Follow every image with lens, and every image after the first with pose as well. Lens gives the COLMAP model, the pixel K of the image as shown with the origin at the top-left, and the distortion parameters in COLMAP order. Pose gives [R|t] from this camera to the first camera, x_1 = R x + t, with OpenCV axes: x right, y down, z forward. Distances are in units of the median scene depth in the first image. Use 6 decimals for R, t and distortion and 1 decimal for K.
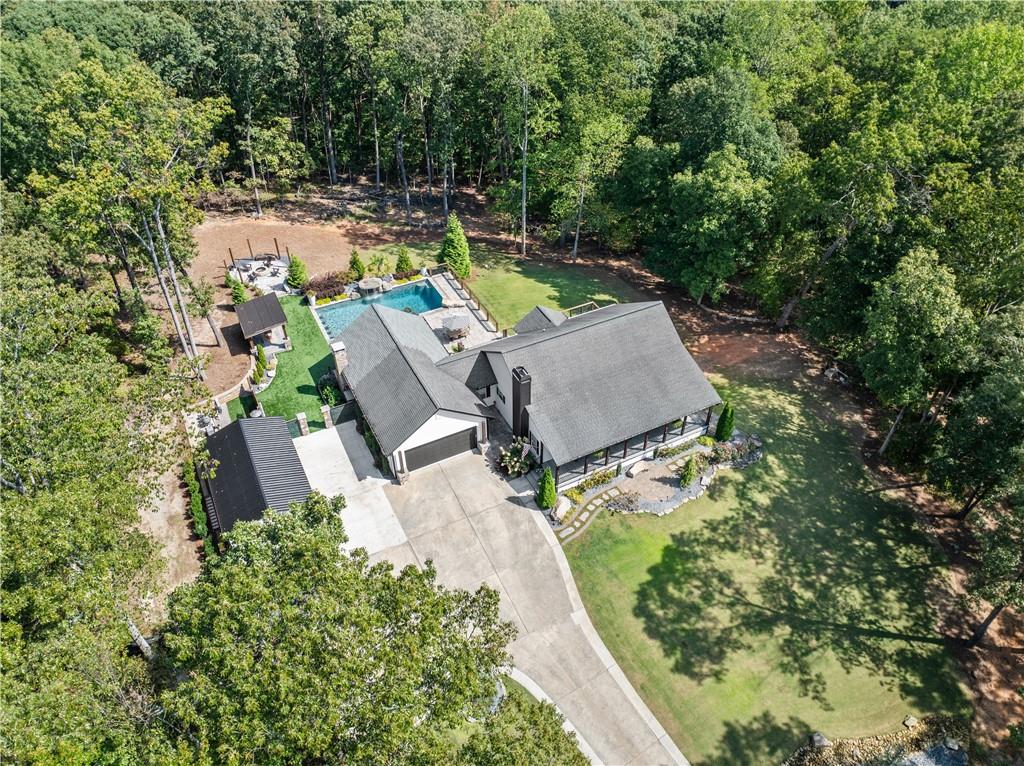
lens RADIAL K [[723.3, 0, 518.4], [0, 723.3, 377.9], [0, 0, 1]] dist [-0.045980, 0.011629]
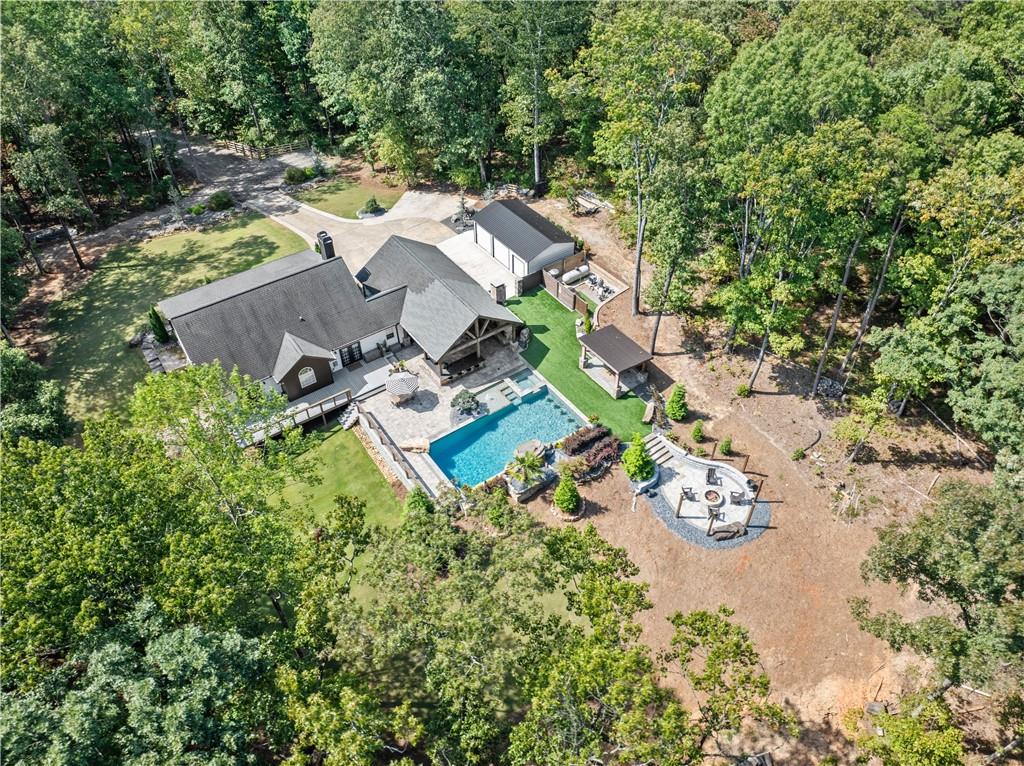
lens RADIAL K [[723.3, 0, 512.0], [0, 723.3, 375.7], [0, 0, 1]] dist [-0.045980, 0.011629]
pose [[-0.990931, 0.099046, -0.090801, -0.177490], [-0.079395, 0.113588, 0.990351, -1.217906], [0.108405, 0.988579, -0.104694, 1.388943]]
